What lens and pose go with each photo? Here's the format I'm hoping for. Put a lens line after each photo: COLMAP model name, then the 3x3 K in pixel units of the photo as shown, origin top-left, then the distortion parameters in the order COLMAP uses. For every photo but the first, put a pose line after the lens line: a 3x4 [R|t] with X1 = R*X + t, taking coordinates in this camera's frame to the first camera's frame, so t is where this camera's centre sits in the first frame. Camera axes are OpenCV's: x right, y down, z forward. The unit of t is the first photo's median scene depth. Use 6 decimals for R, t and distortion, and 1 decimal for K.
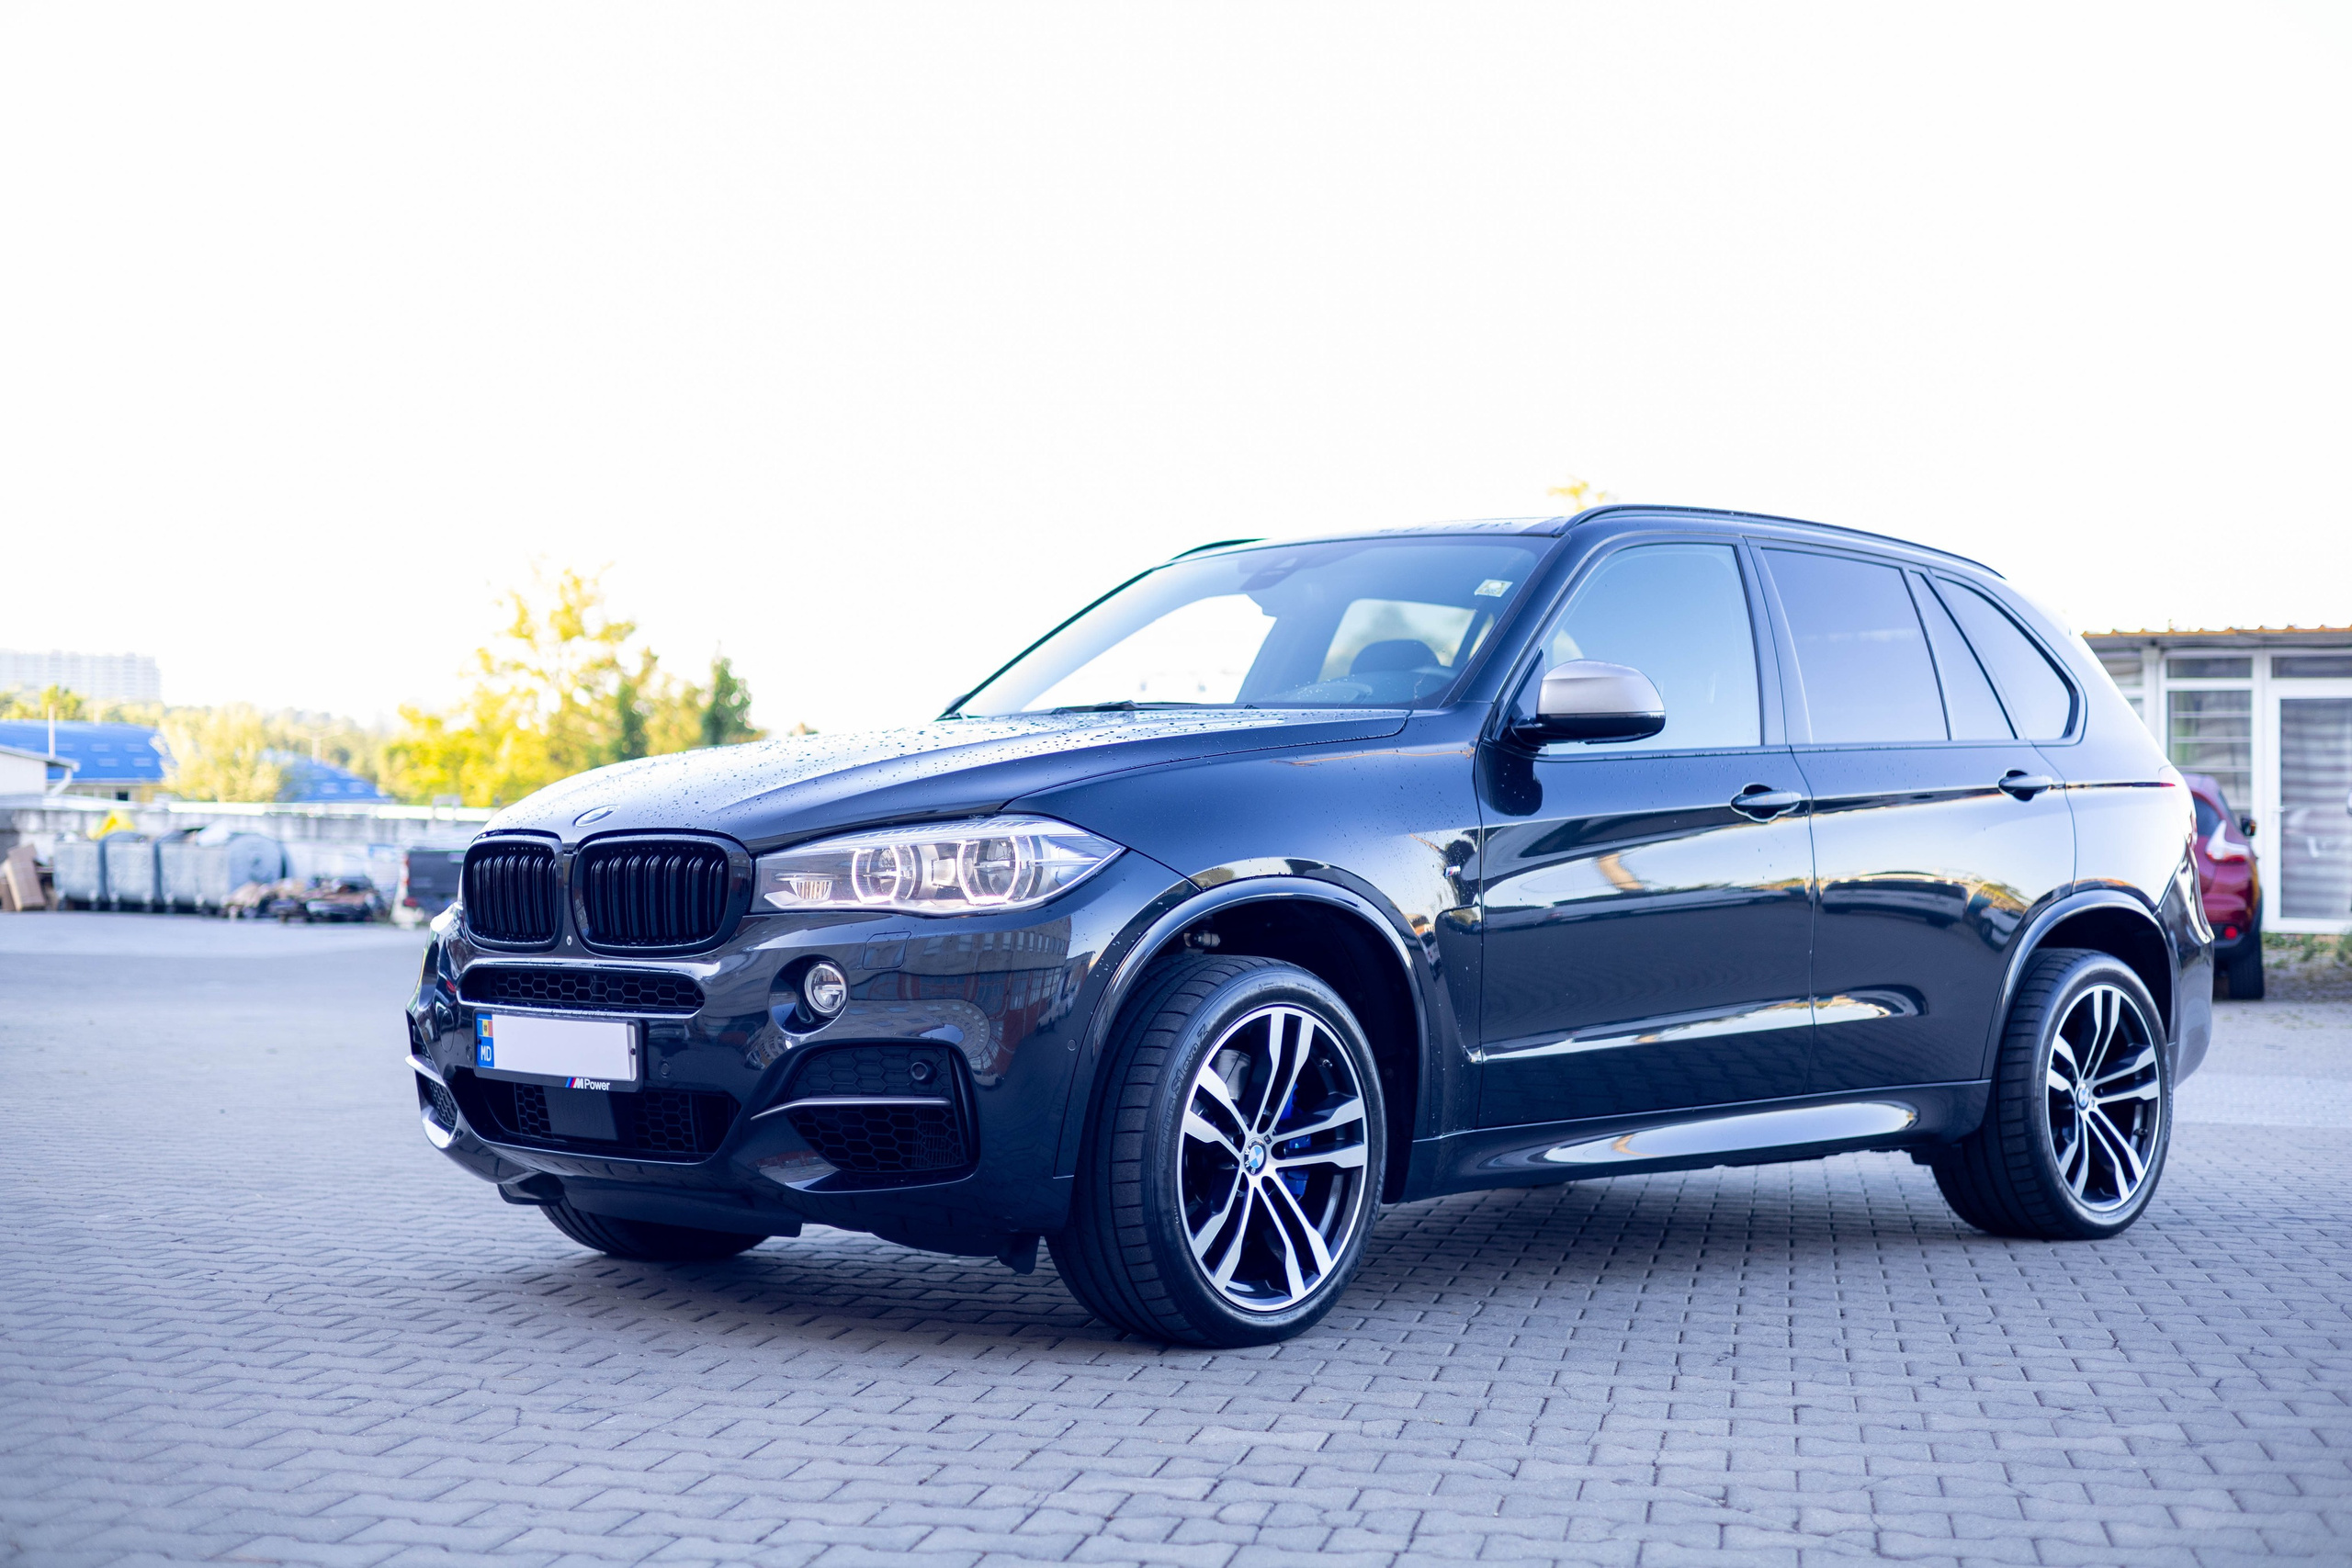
lens RADIAL K [[3446.8, 0, 1179.2], [0, 3446.8, 785.5], [0, 0, 1]] dist [0.009092, 0.000000]
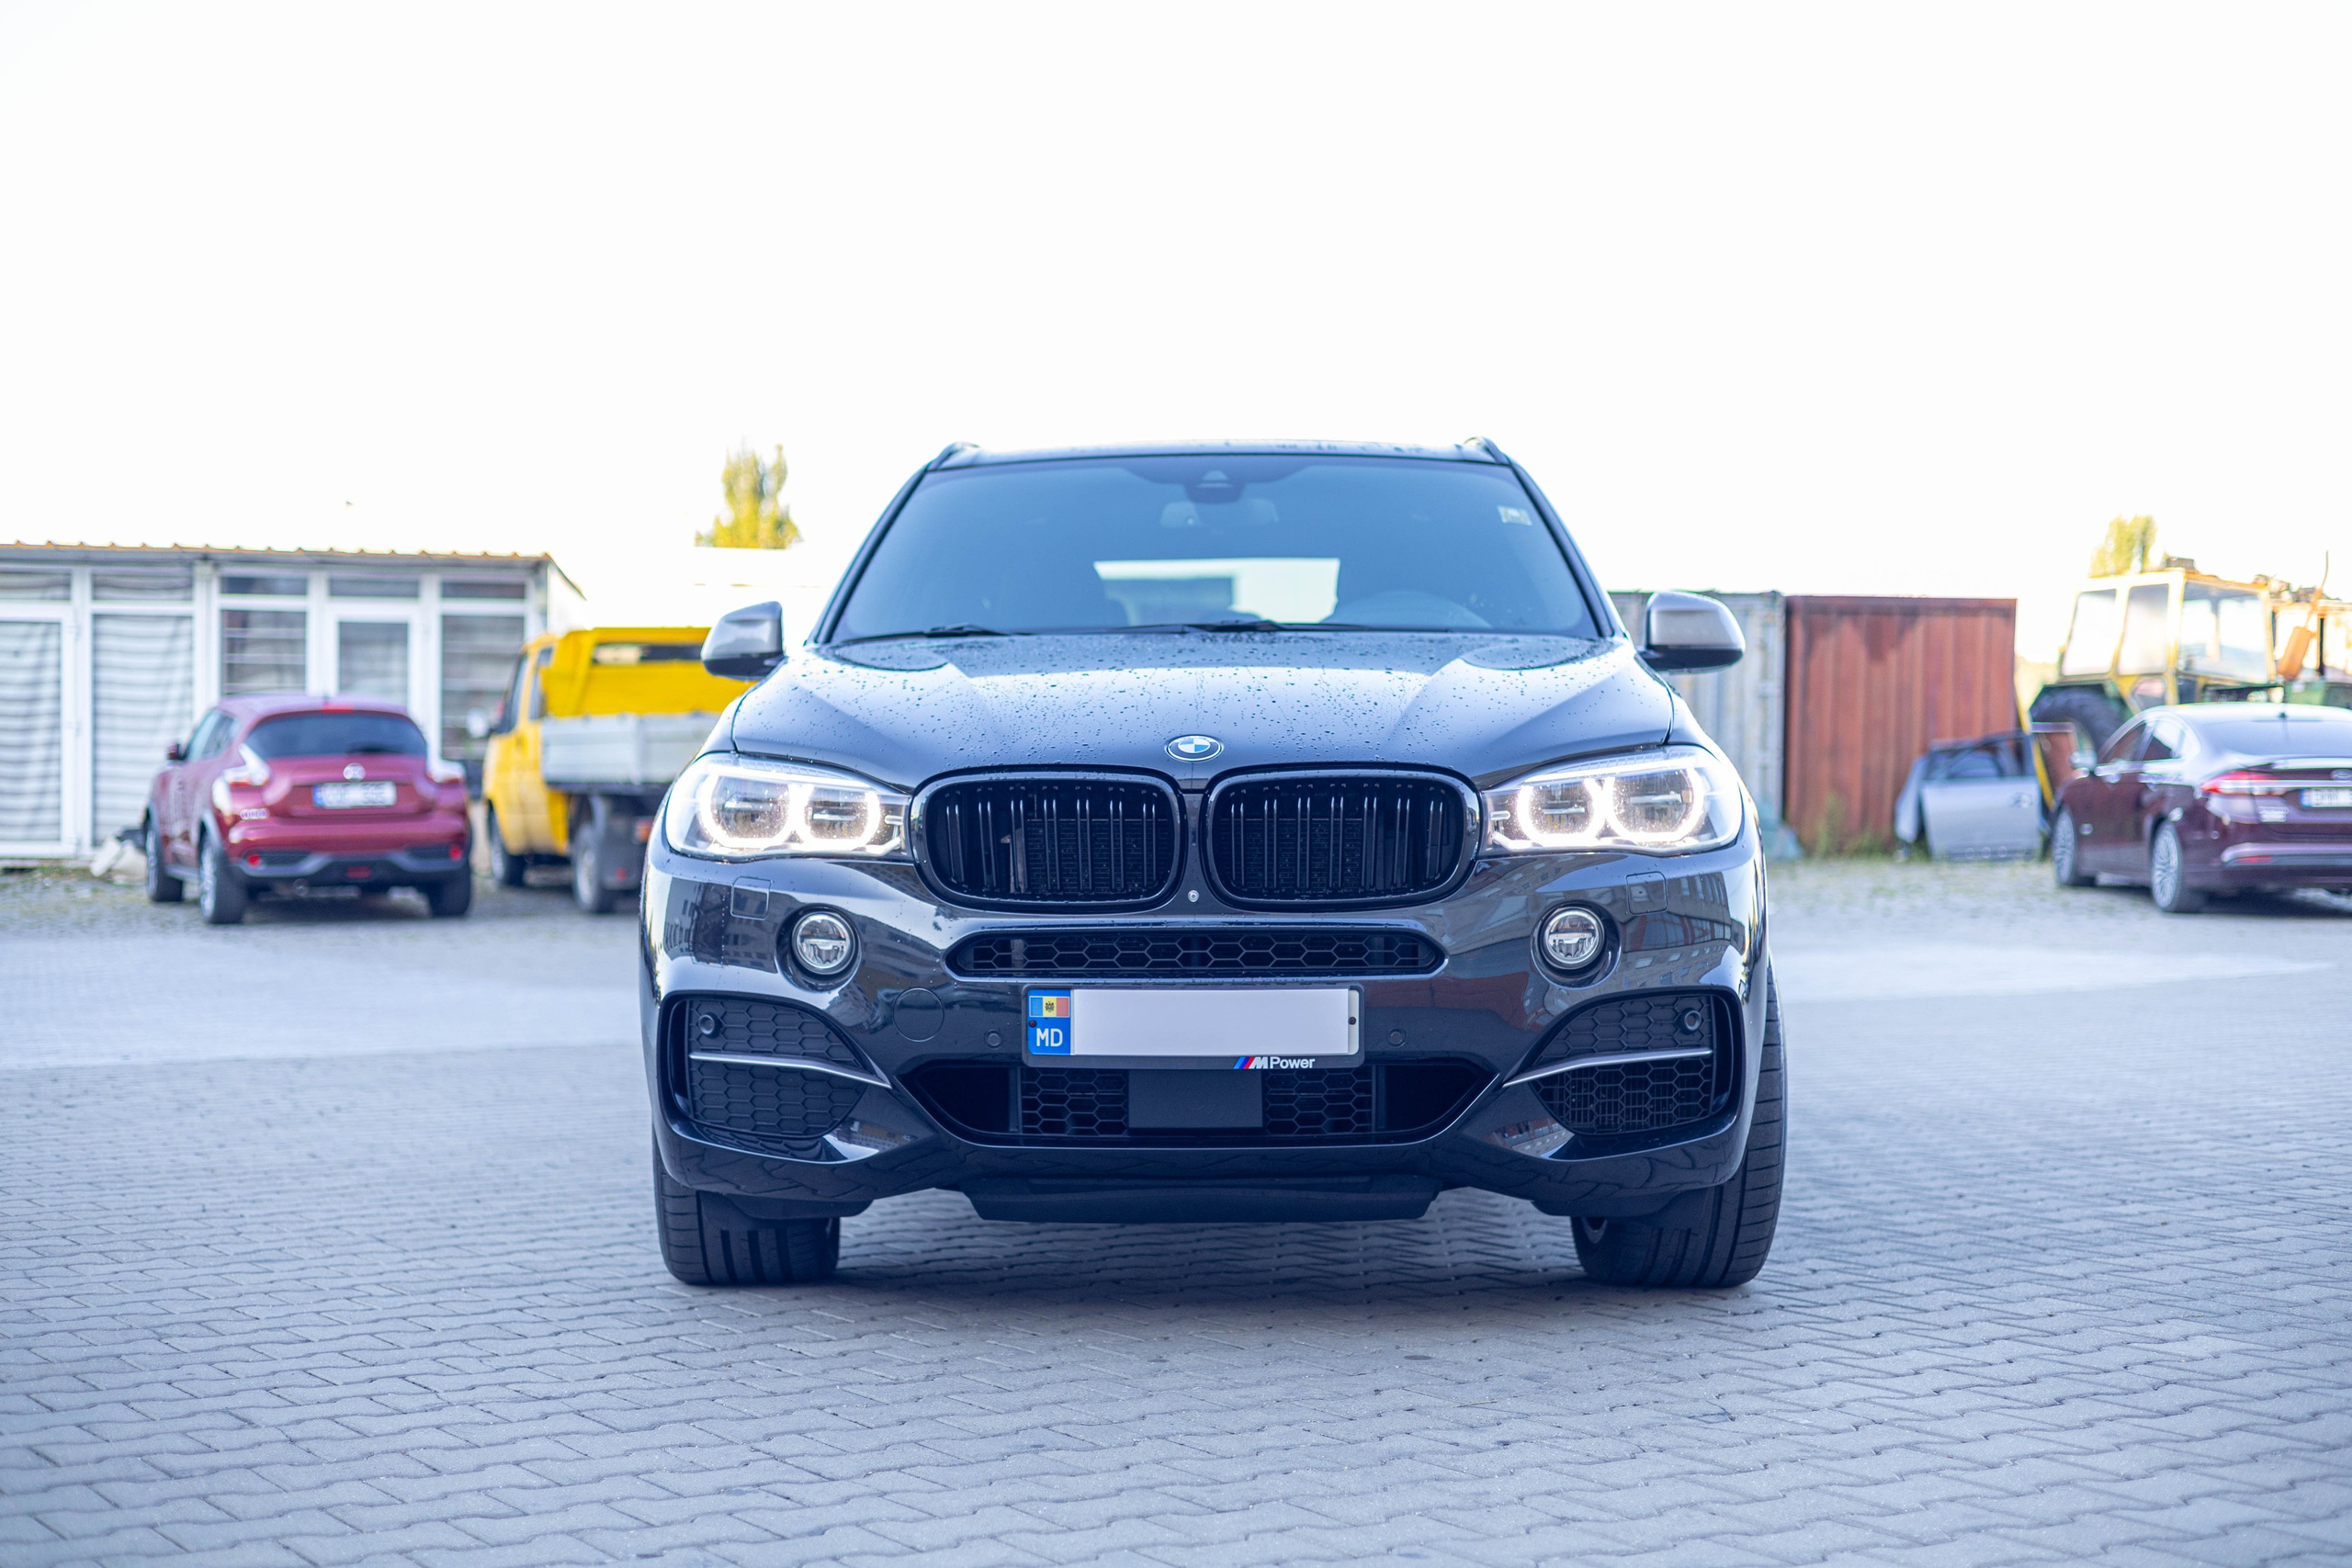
lens RADIAL K [[3446.8, 0, 1178.3], [0, 3446.8, 783.9], [0, 0, 1]] dist [0.009092, 0.000000]
pose [[0.664314, -0.005839, 0.747431, -0.798415], [-0.012476, 0.999744, 0.018898, 0.001807], [-0.747350, -0.021879, 0.664070, 0.438870]]
